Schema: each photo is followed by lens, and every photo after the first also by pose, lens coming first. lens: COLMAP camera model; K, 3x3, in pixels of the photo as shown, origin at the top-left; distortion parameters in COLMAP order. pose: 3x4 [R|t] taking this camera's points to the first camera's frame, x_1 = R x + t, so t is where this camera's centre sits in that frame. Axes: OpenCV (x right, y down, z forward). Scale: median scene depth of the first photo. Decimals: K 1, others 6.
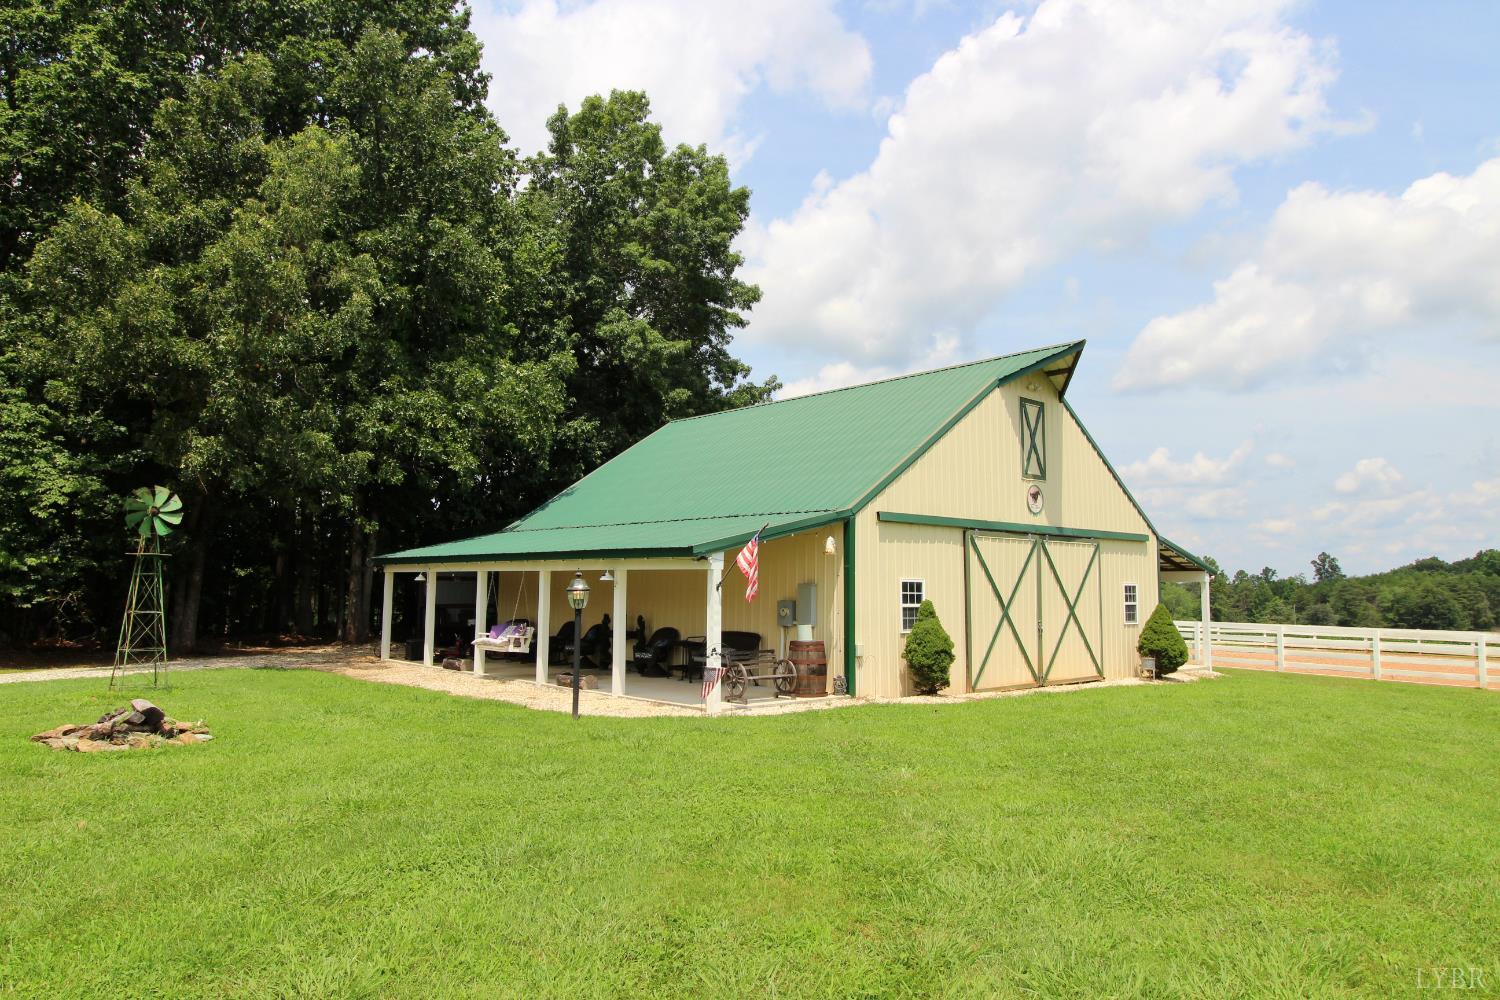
lens RADIAL K [[967.9, 0, 750.0], [0, 967.9, 500.0], [0, 0, 1]] dist [0.030809, -0.002281]
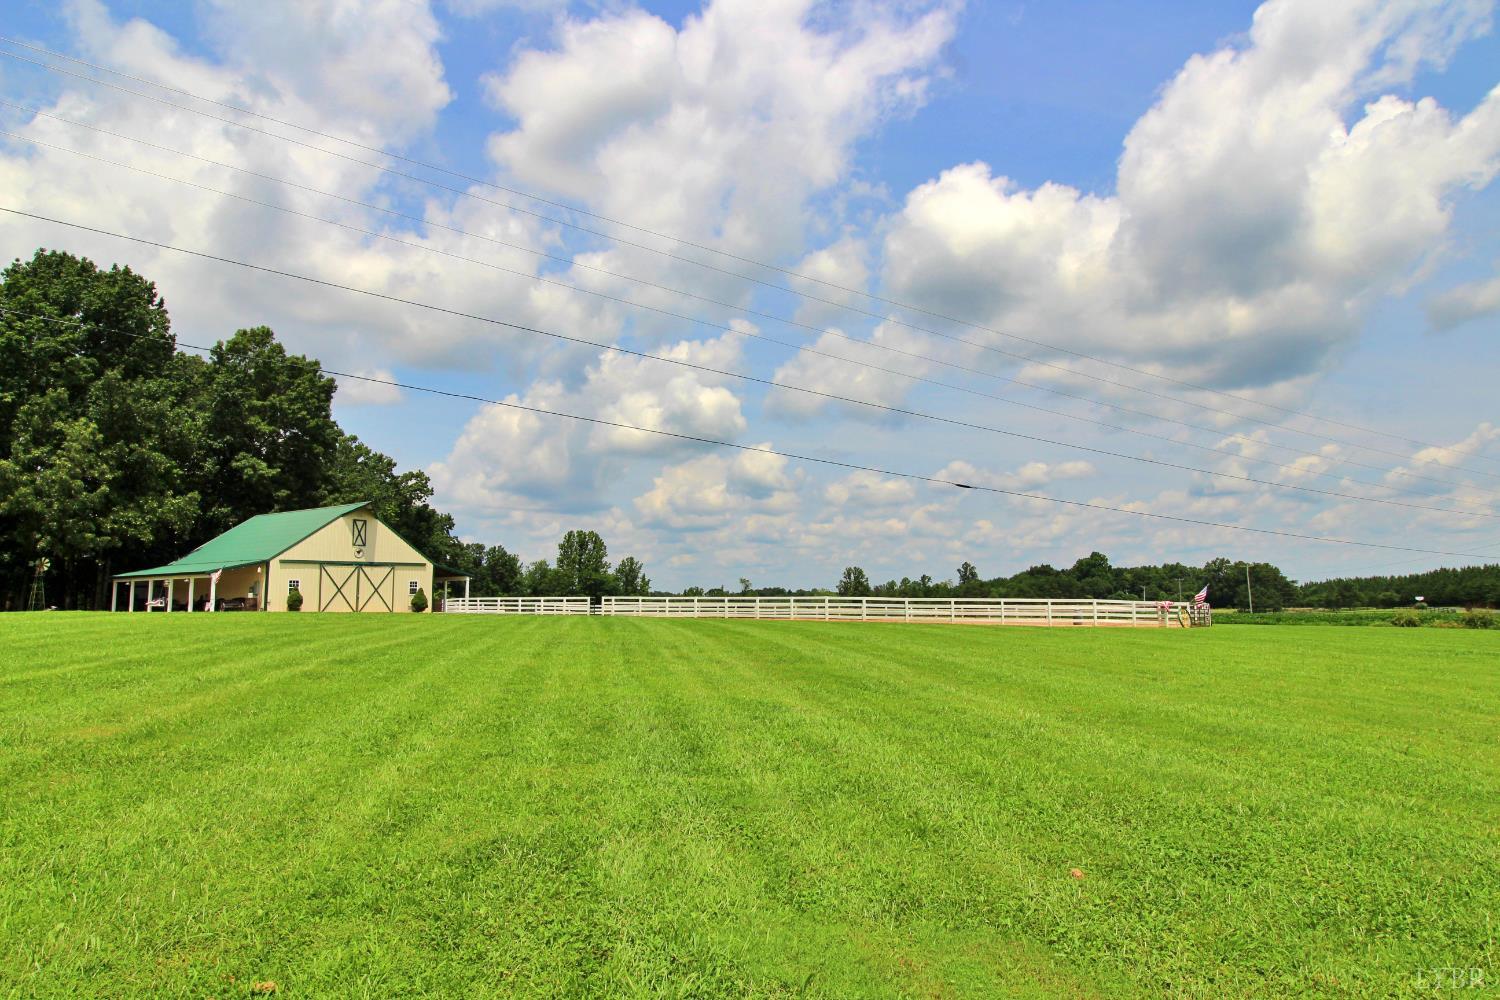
lens RADIAL K [[967.9, 0, 750.0], [0, 967.9, 500.0], [0, 0, 1]] dist [0.030809, -0.002281]
pose [[0.974480, 0.000897, 0.224471, 0.805407], [0.002547, 0.999883, -0.015053, -0.117522], [-0.224458, 0.015240, 0.974365, -2.245012]]
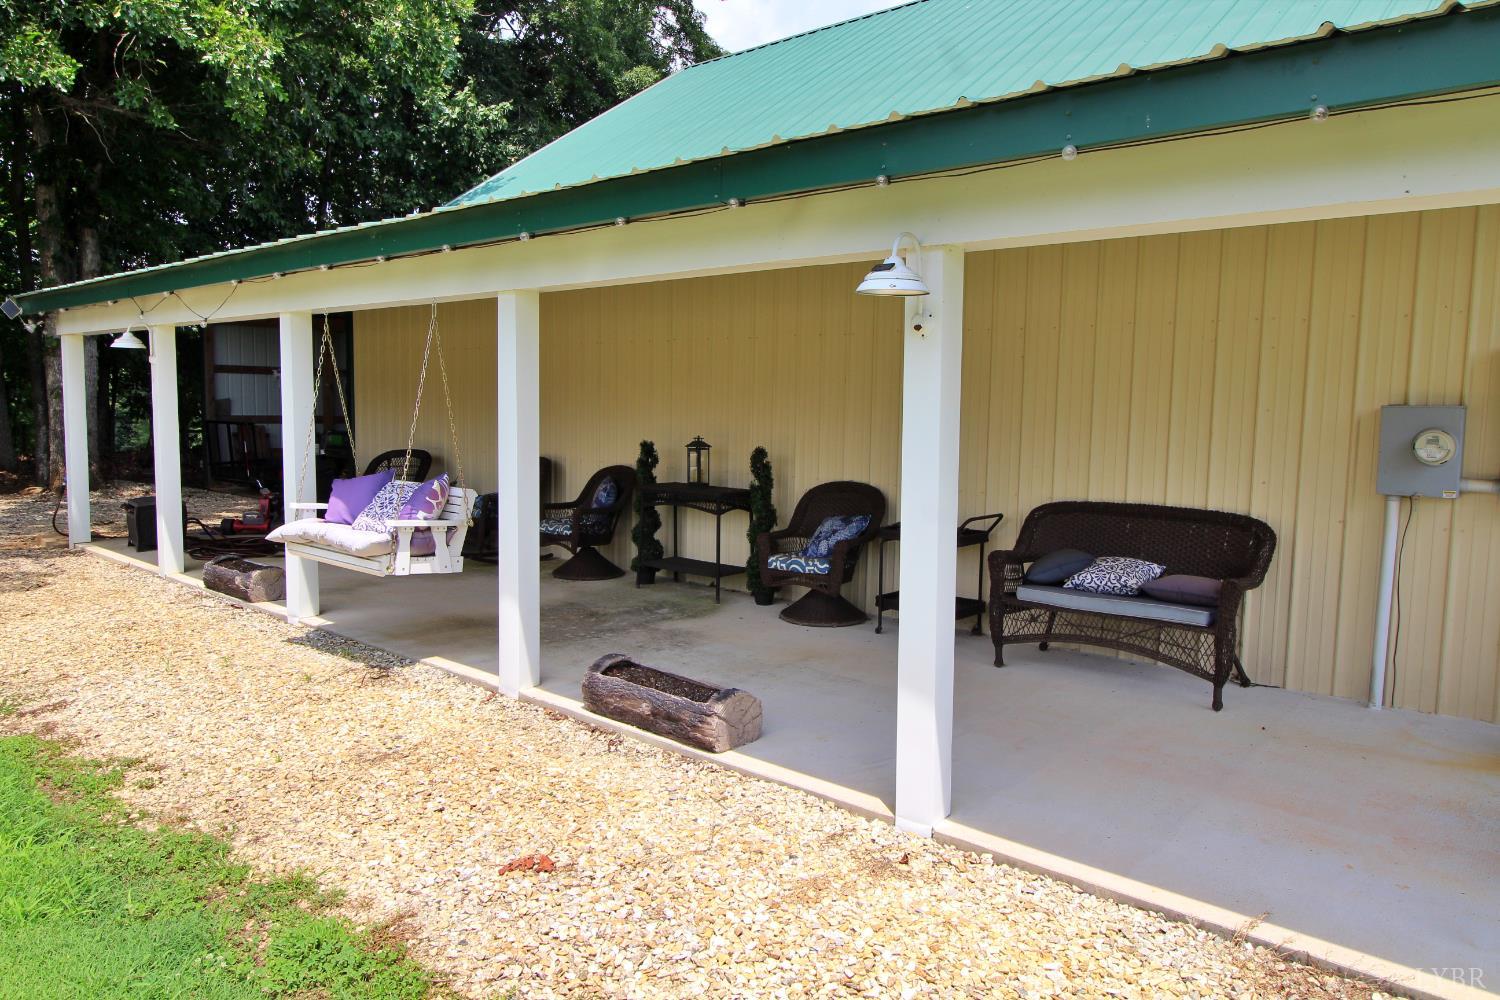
lens RADIAL K [[1094.6, 0, 750.0], [0, 1094.6, 500.0], [0, 0, 1]] dist [-0.000809, -0.001271]
pose [[0.995708, -0.005650, 0.092376, -0.154935], [-0.010964, 0.983904, 0.178360, 0.066419], [-0.091897, -0.178607, 0.979620, 0.602138]]
